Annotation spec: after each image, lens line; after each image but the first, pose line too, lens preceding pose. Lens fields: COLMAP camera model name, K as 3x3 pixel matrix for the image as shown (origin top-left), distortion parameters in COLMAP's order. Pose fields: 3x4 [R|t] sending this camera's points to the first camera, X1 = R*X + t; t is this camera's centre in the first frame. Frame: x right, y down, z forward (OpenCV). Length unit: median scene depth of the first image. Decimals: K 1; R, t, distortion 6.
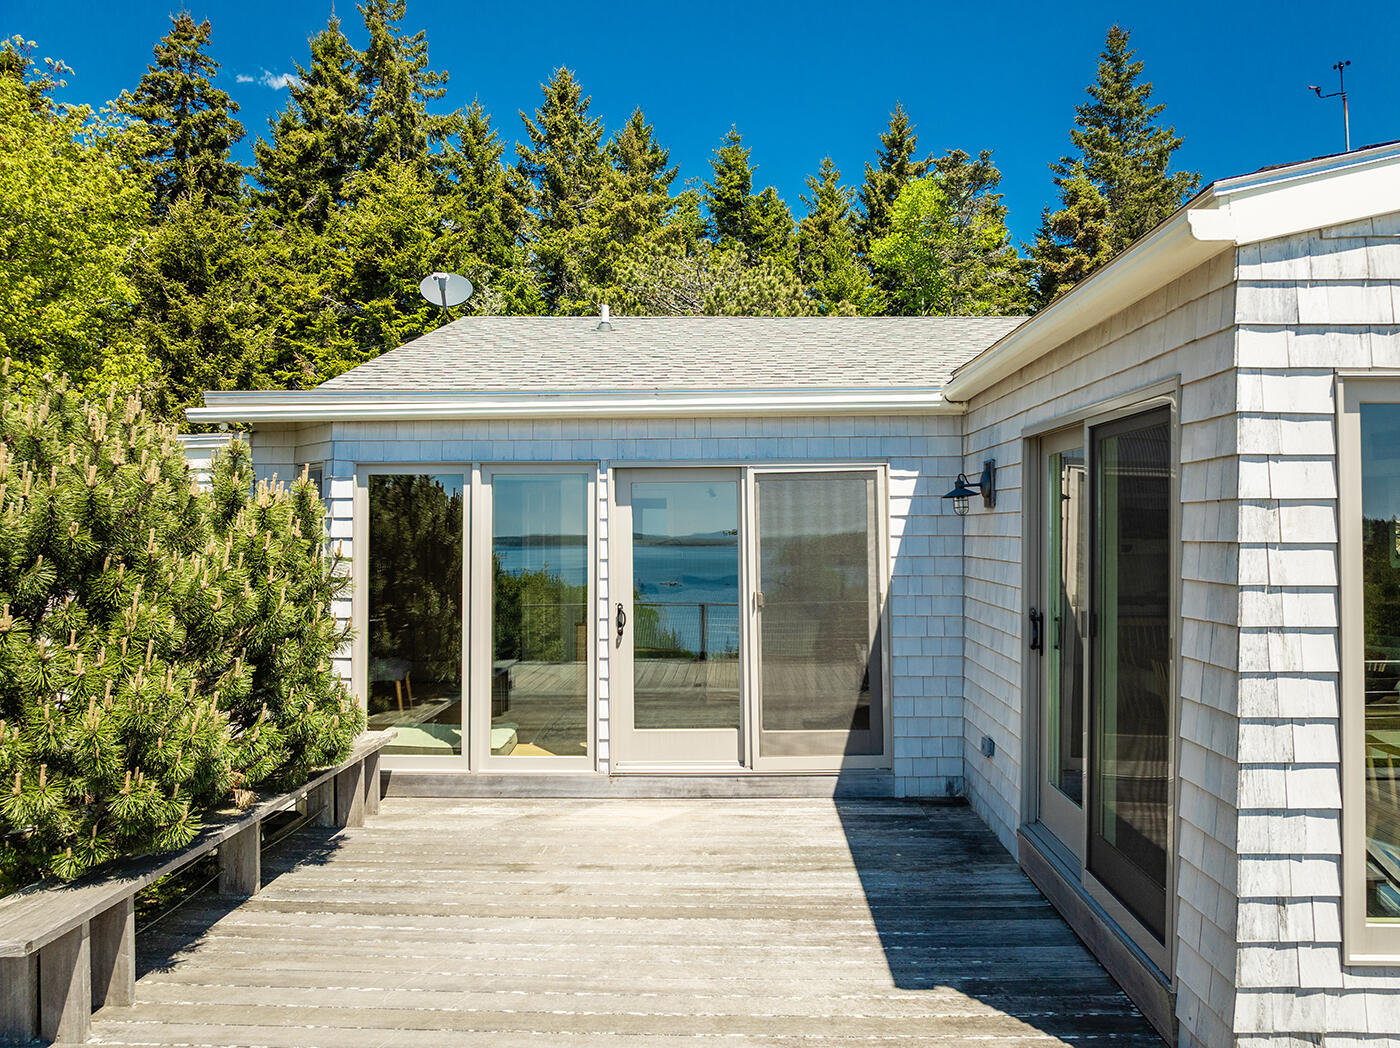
lens RADIAL K [[996.7, 0, 712.7], [0, 996.7, 504.4], [0, 0, 1]] dist [-0.033939, 0.001418]
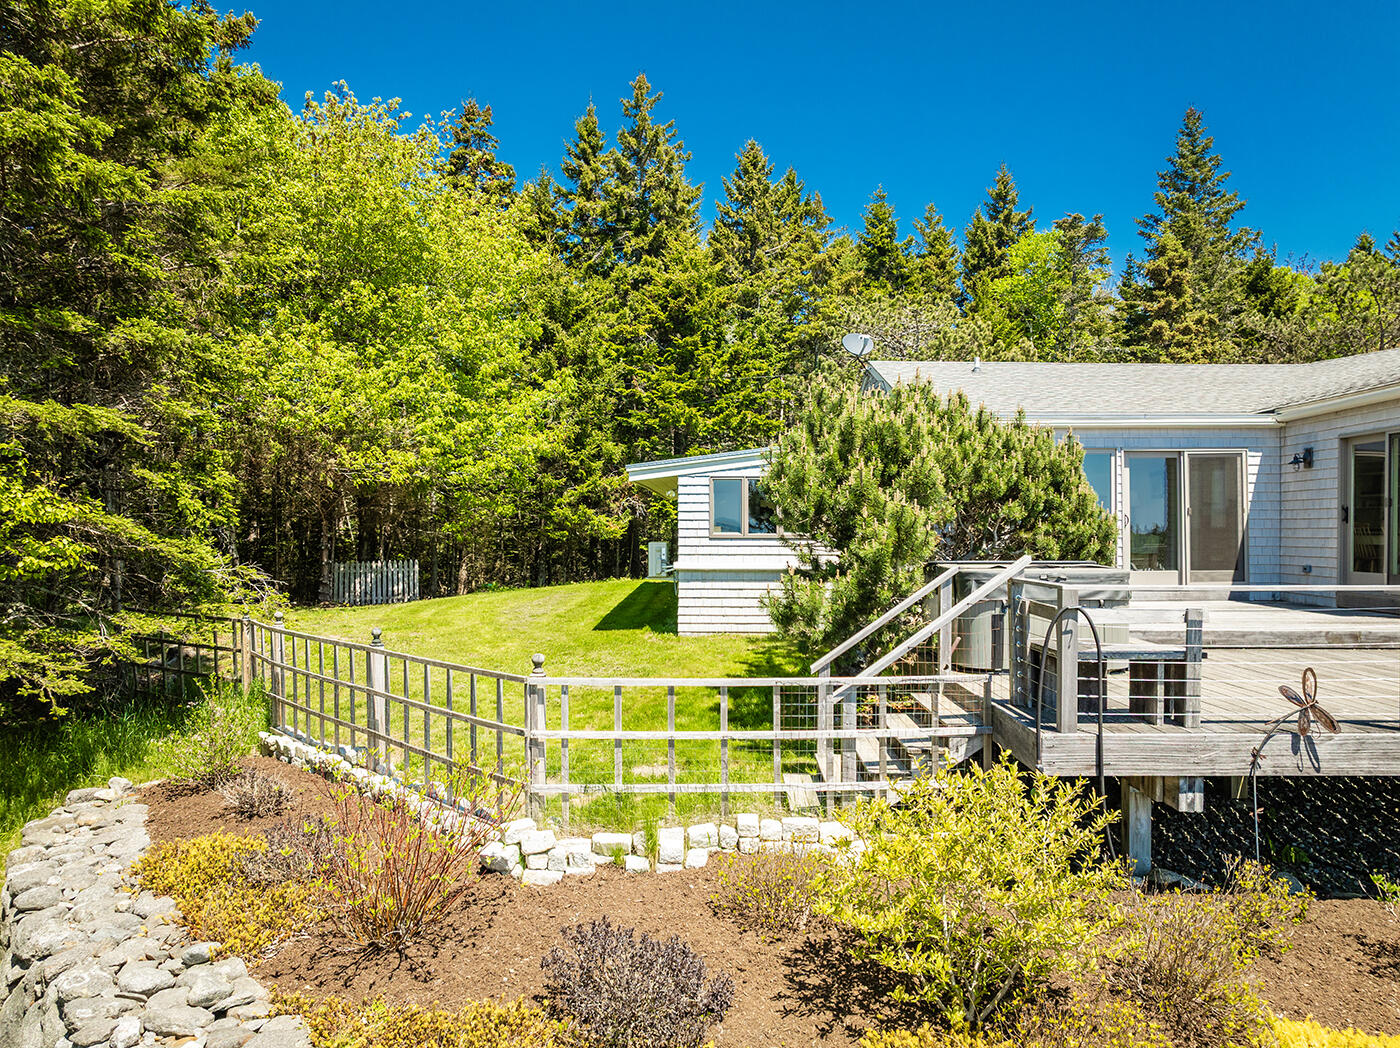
lens RADIAL K [[995.6, 0, 696.2], [0, 995.6, 524.6], [0, 0, 1]] dist [-0.035183, 0.004499]
pose [[0.999984, 0.004950, 0.002717, -0.242157], [-0.004995, 0.999845, 0.016865, 0.021702], [-0.002633, -0.016879, 0.999854, -0.271978]]
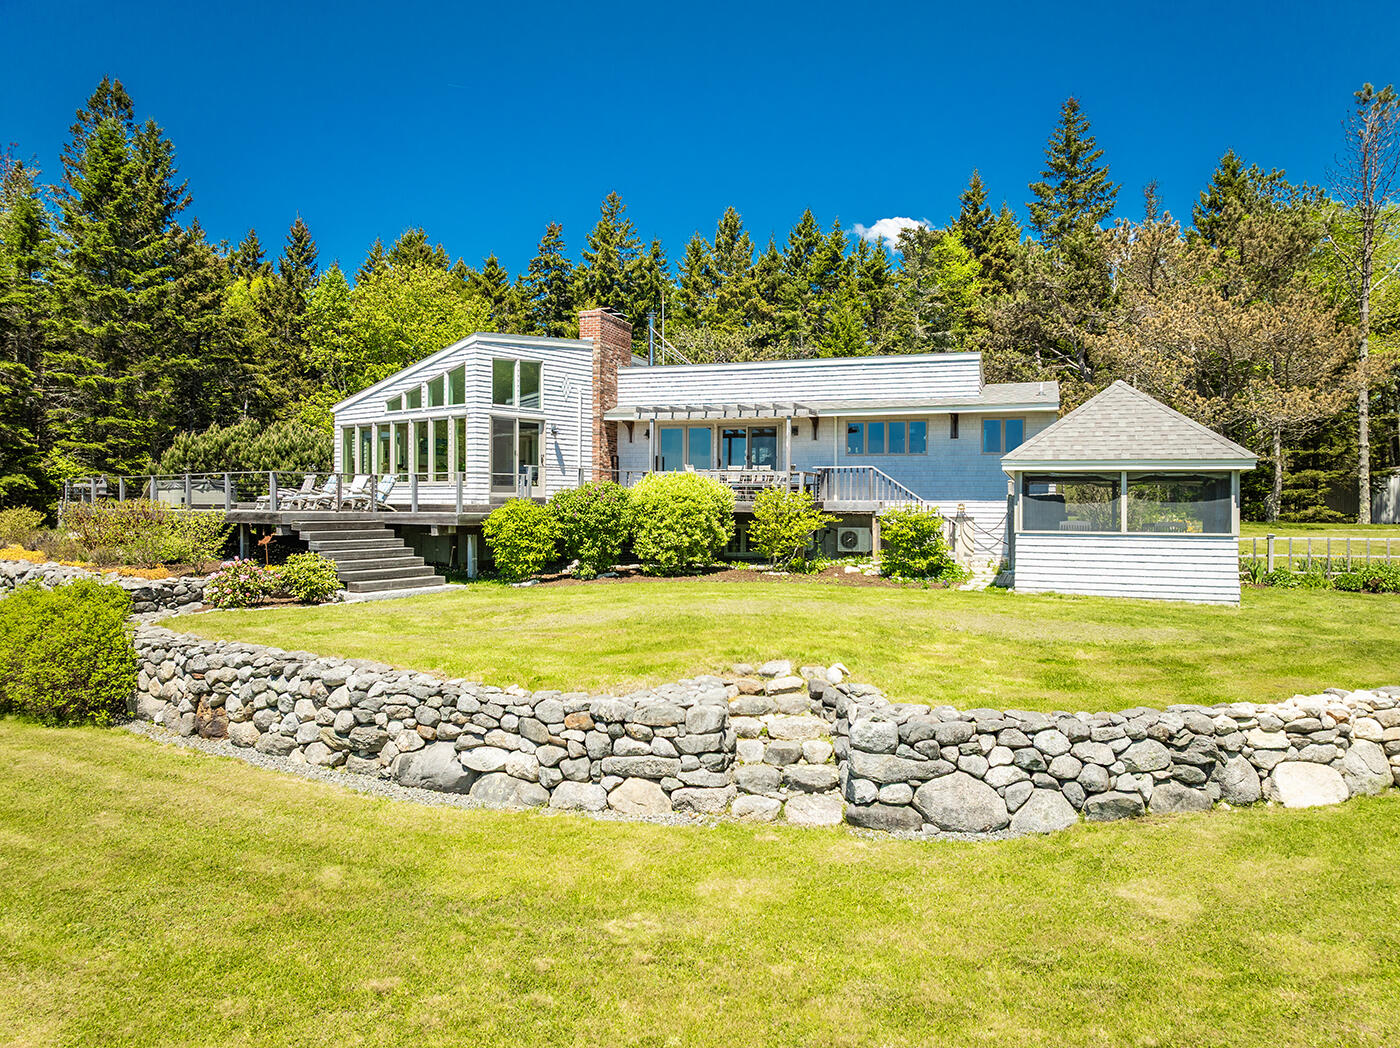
lens RADIAL K [[995.6, 0, 696.2], [0, 995.6, 524.6], [0, 0, 1]] dist [-0.035183, 0.004499]
pose [[0.795187, 0.019736, -0.606044, 0.940673], [0.005673, 0.999184, 0.039983, 0.047540], [0.606338, -0.035232, 0.794426, -0.469434]]
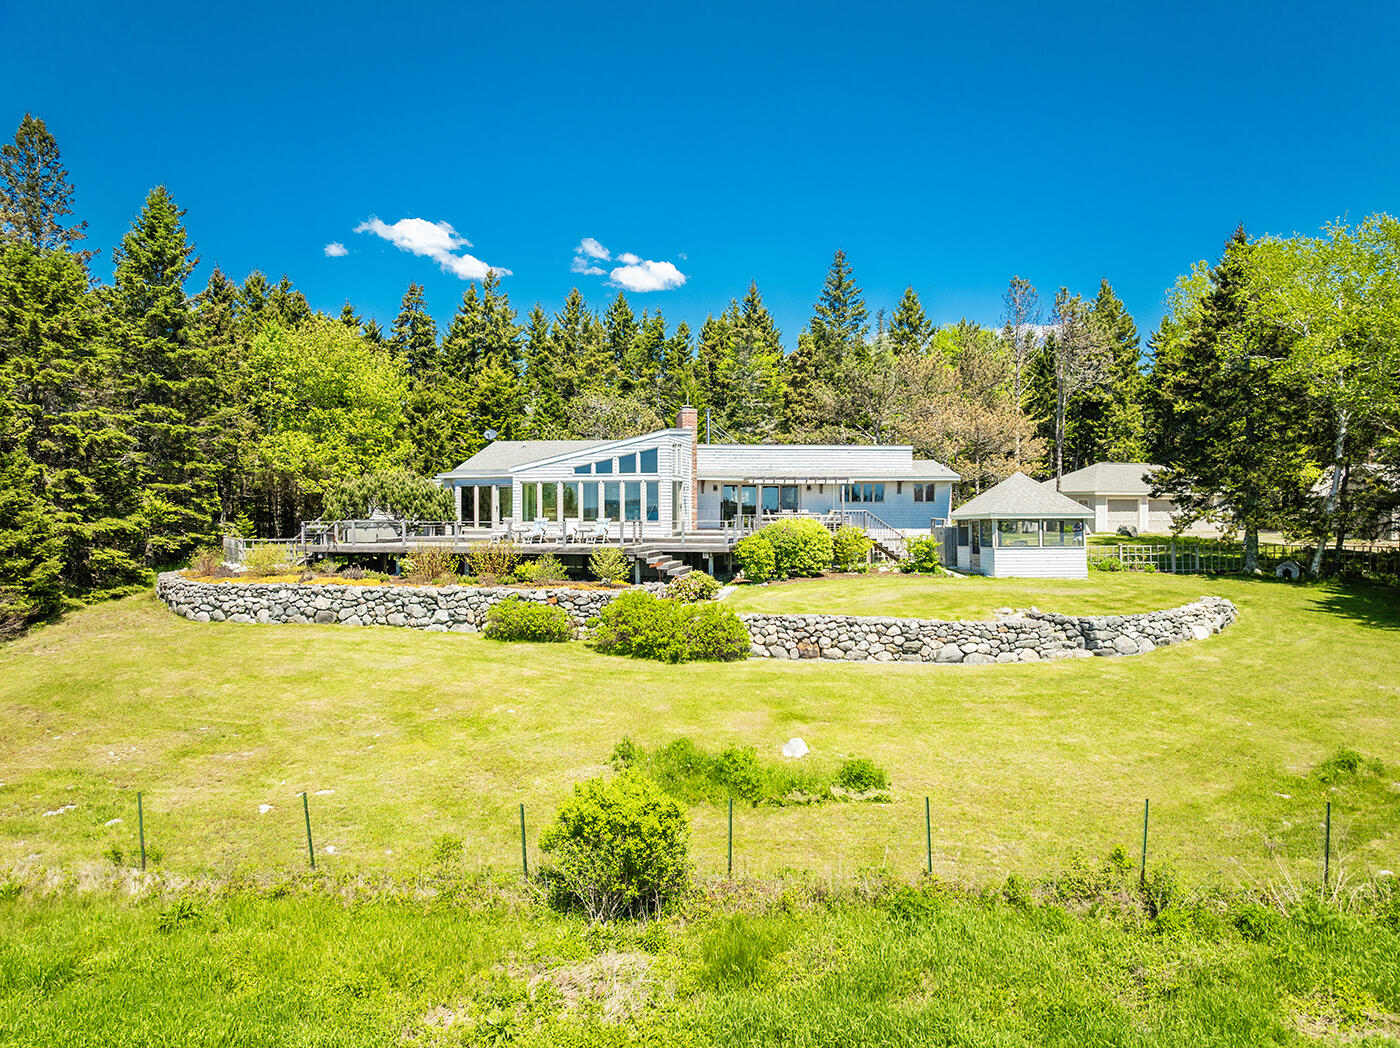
lens RADIAL K [[993.1, 0, 697.8], [0, 993.1, 532.2], [0, 0, 1]] dist [-0.049640, 0.006210]
pose [[0.983587, 0.005832, -0.180340, 0.556773], [0.002605, 0.998914, 0.046510, -0.006065], [0.180415, -0.046217, 0.982504, -1.212997]]
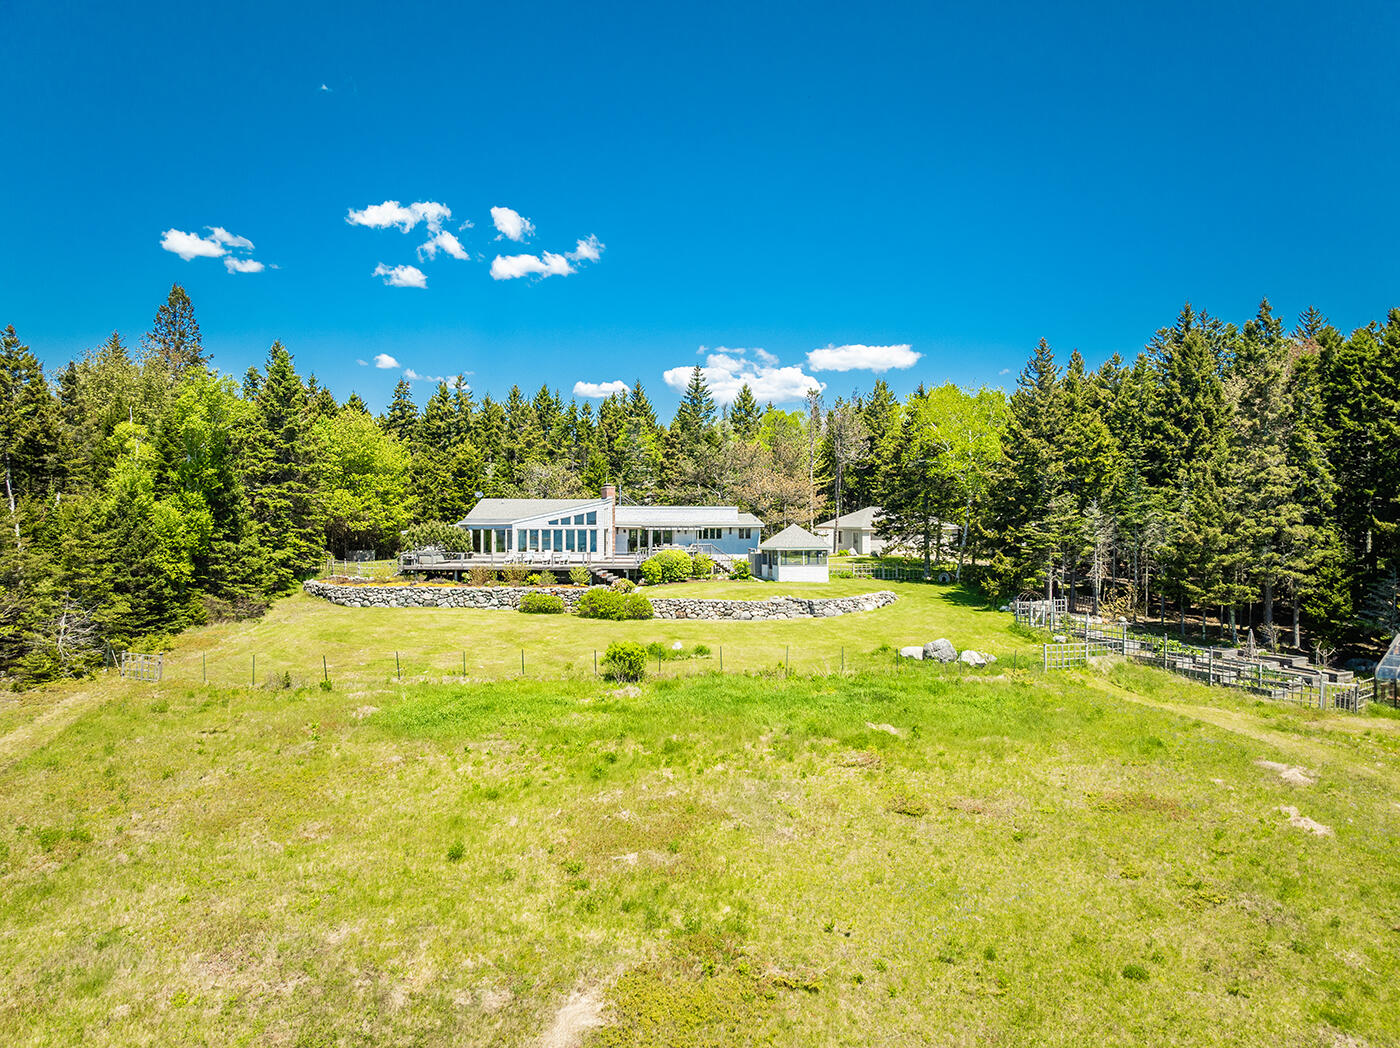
lens RADIAL K [[995.6, 0, 696.2], [0, 995.6, 524.6], [0, 0, 1]] dist [-0.035183, 0.004499]
pose [[0.999050, 0.004629, -0.043323, 0.610945], [-0.003503, 0.999655, 0.026017, -0.088513], [0.043429, -0.025840, 0.998722, -2.319780]]
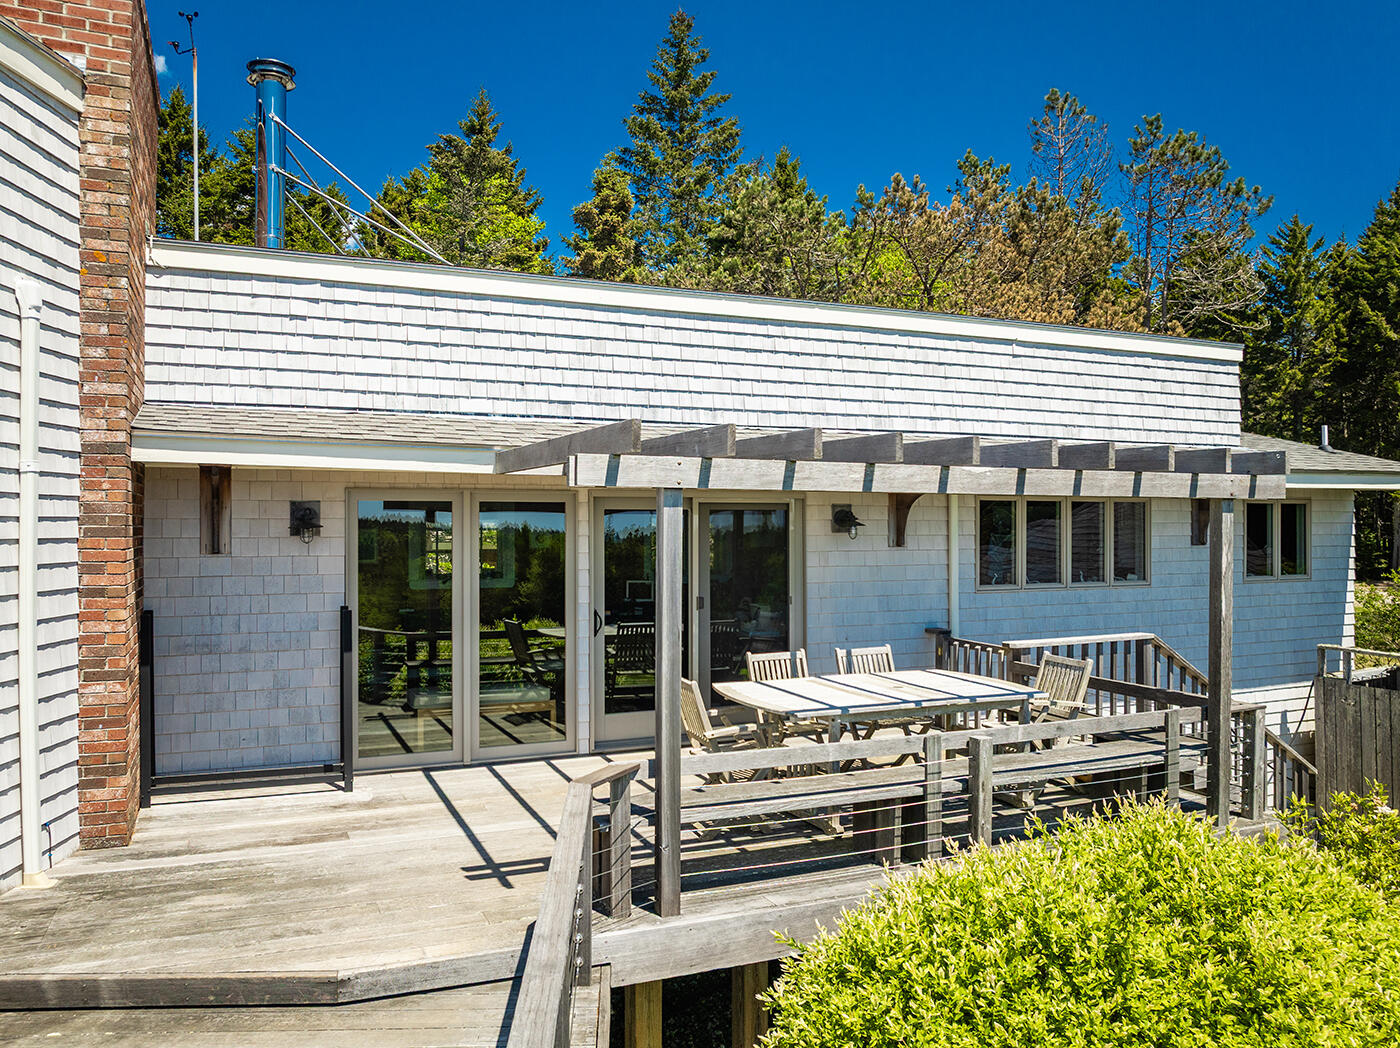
lens RADIAL K [[988.7, 0, 640.2], [0, 988.7, 478.4], [0, 0, 1]] dist [0.051227, 0.002836]
pose [[0.999194, 0.005088, 0.039814, 0.379321], [-0.004267, 0.999777, -0.020684, -0.007982], [-0.039911, 0.020498, 0.998993, 0.034908]]
